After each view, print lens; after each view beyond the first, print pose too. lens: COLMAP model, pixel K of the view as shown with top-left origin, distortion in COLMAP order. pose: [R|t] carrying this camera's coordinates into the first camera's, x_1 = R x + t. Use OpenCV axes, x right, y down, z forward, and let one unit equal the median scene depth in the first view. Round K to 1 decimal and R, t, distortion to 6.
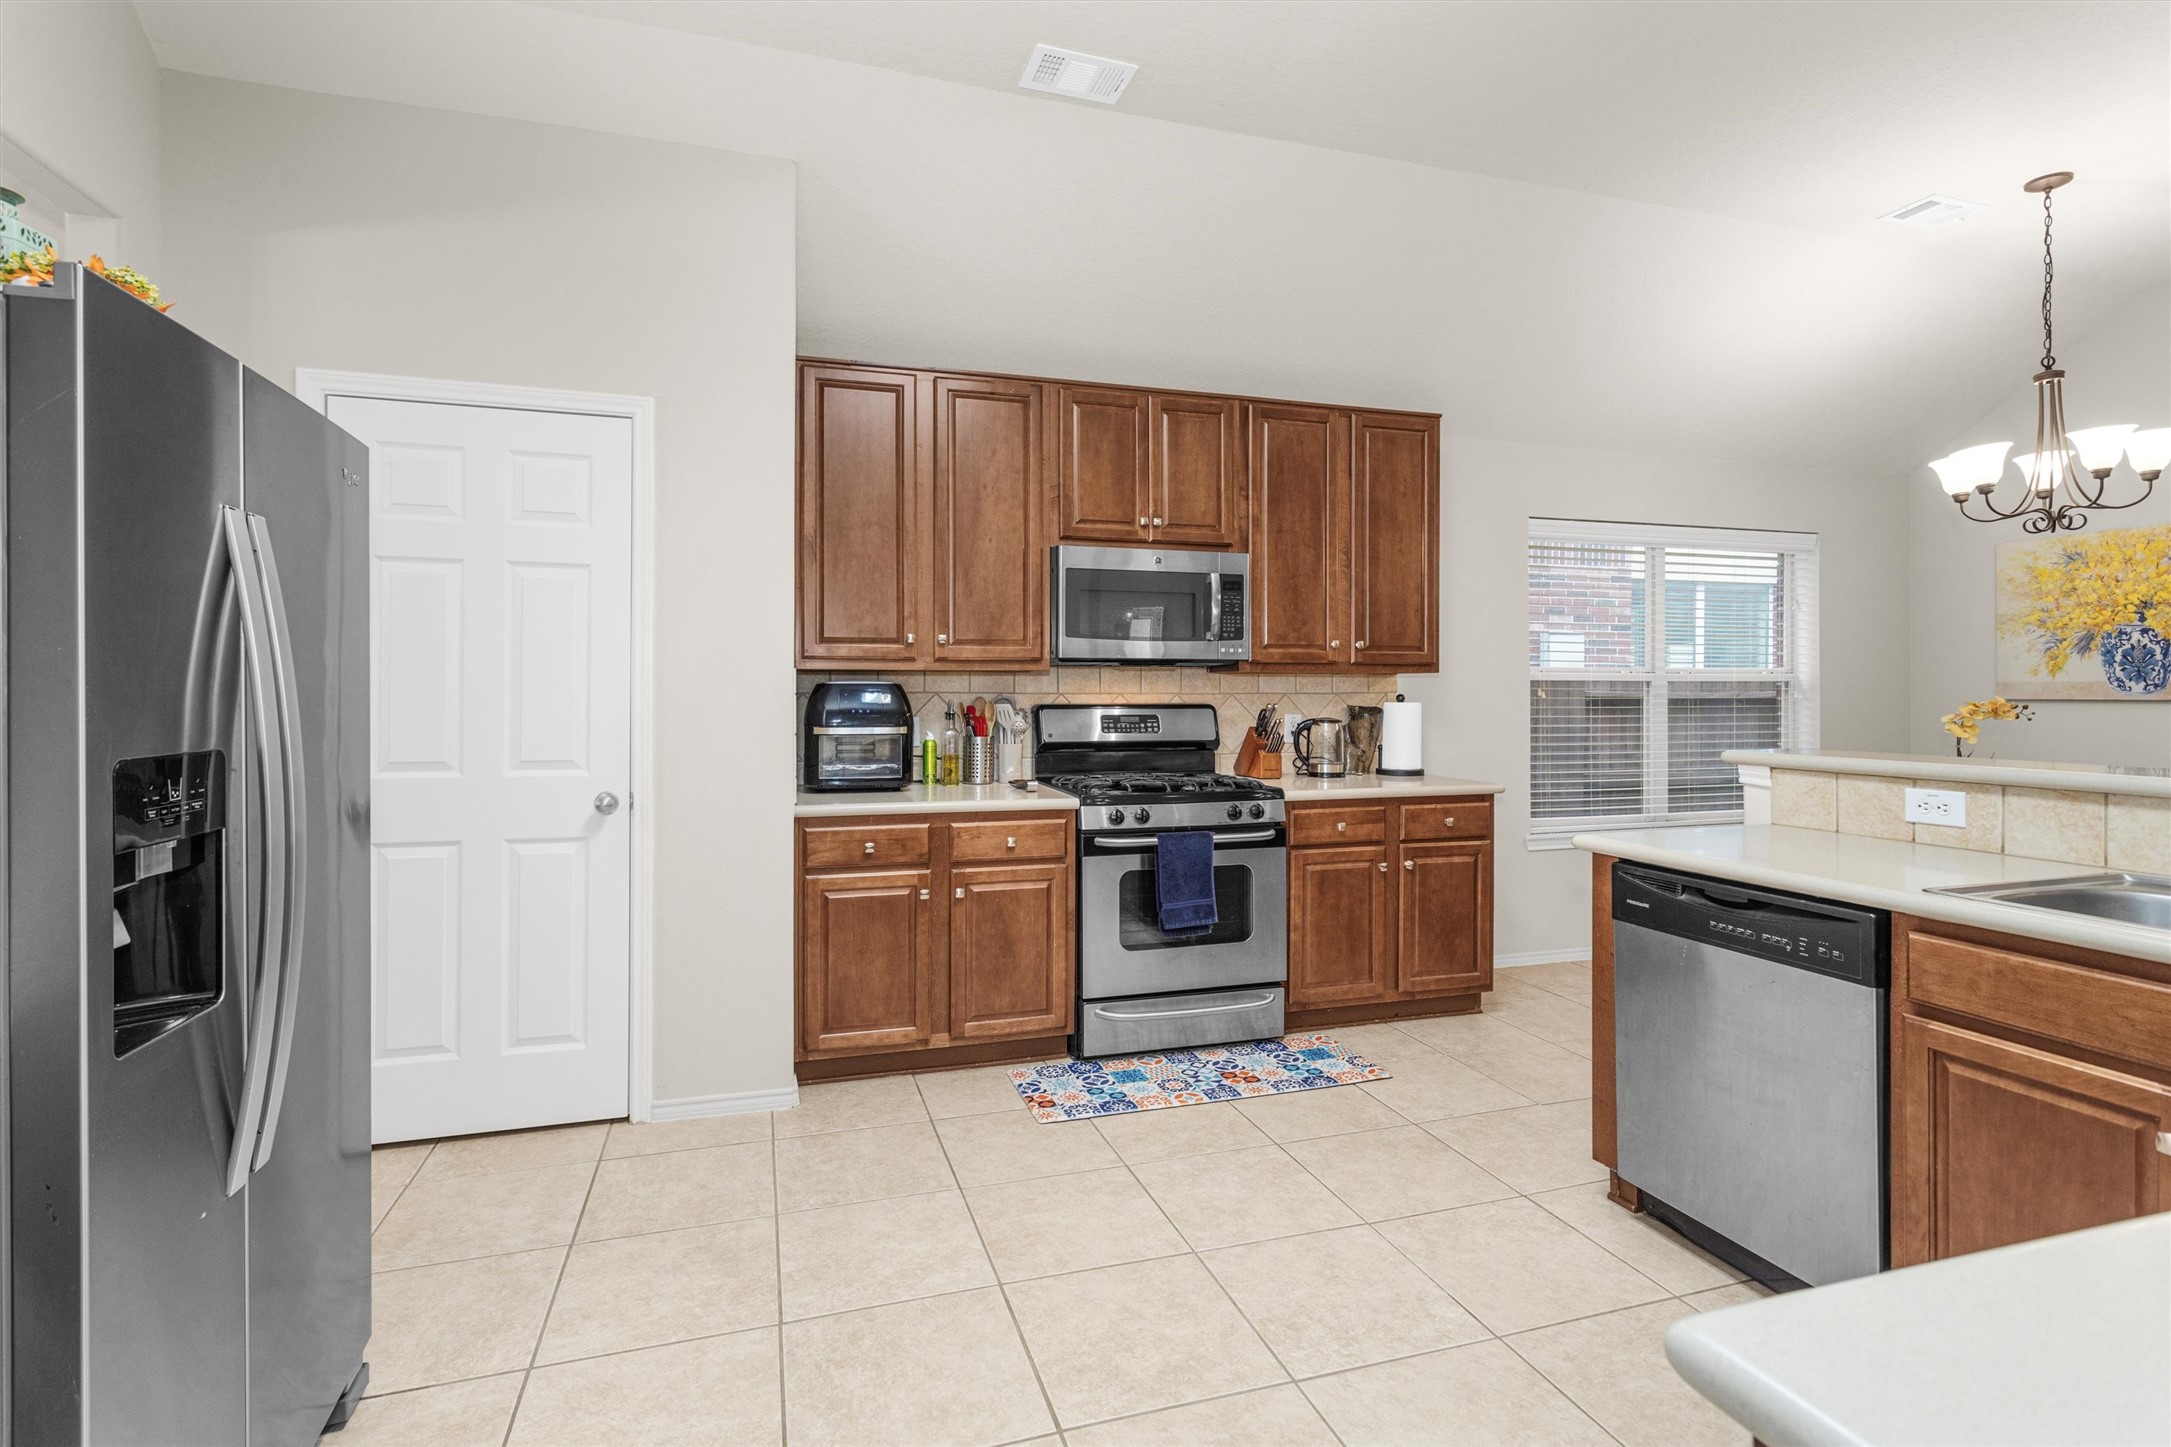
lens RADIAL K [[1035.2, 0, 1084.3], [0, 1035.2, 690.0], [0, 0, 1]] dist [0.000496, 0.000194]
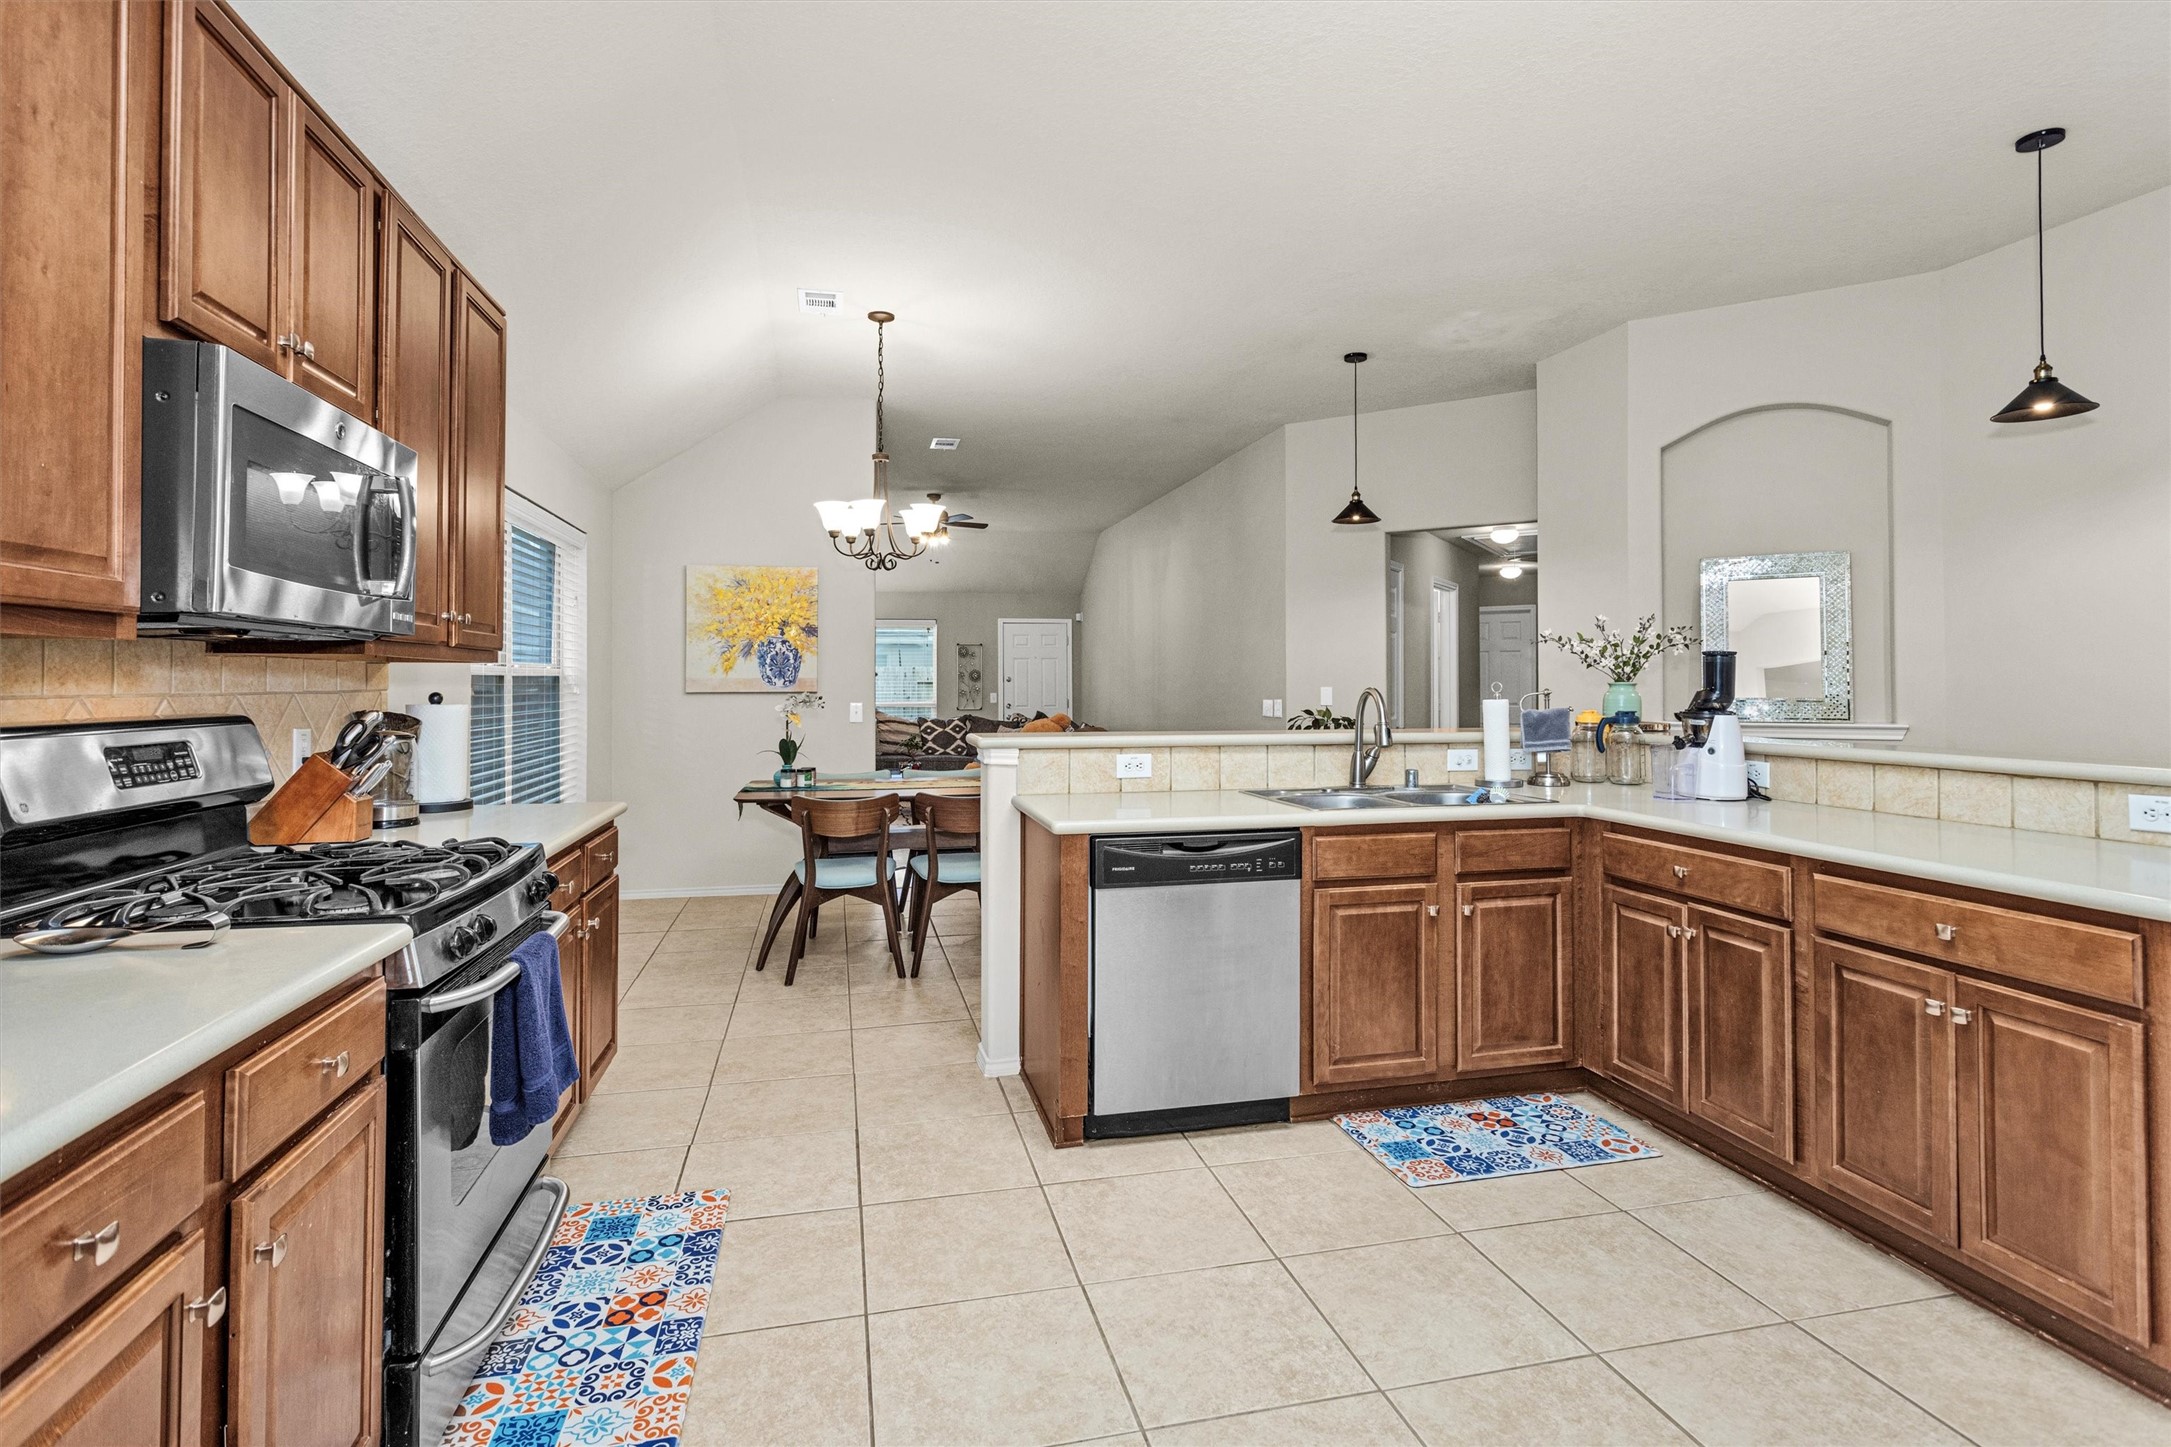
lens RADIAL K [[1038.9, 0, 1077.8], [0, 1038.9, 672.7], [0, 0, 1]] dist [-0.007539, 0.001150]
pose [[0.073267, 0.009378, 0.997268, -0.456831], [0.001573, 0.999953, -0.009518, -0.002832], [-0.997311, 0.002266, 0.073249, 0.688831]]
